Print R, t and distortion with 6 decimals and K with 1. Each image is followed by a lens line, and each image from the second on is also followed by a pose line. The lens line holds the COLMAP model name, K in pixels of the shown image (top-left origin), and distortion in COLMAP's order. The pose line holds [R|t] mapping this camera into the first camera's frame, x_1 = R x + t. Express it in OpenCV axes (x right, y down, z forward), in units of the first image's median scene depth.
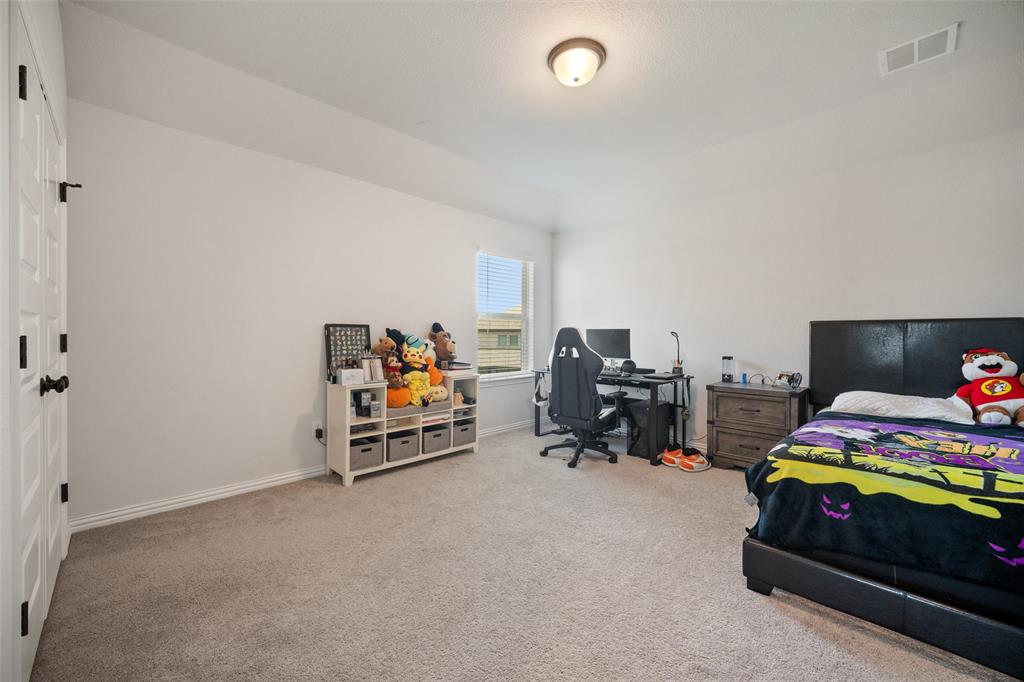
lens RADIAL K [[409.3, 0, 507.1], [0, 409.3, 339.4], [0, 0, 1]] dist [0.008883, -0.000075]
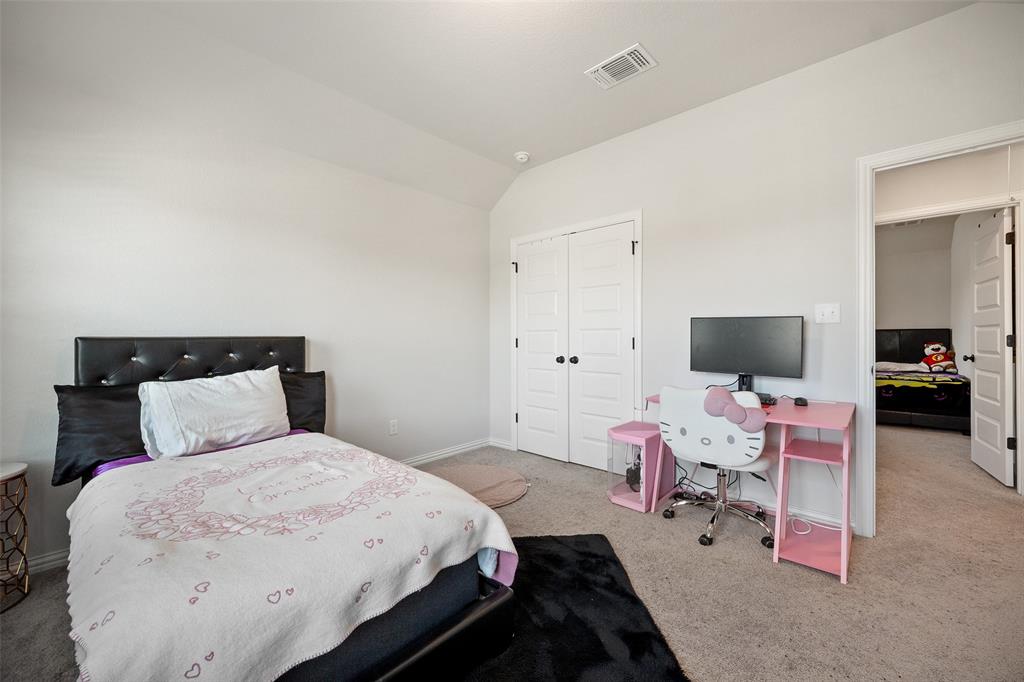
lens RADIAL K [[409.3, 0, 507.2], [0, 409.3, 339.9], [0, 0, 1]] dist [0.008883, -0.000075]
pose [[0.998748, -0.005321, 0.049744, -1.504191], [0.005751, 0.999947, -0.008503, 0.019279], [-0.049696, 0.008779, 0.998726, -1.331051]]
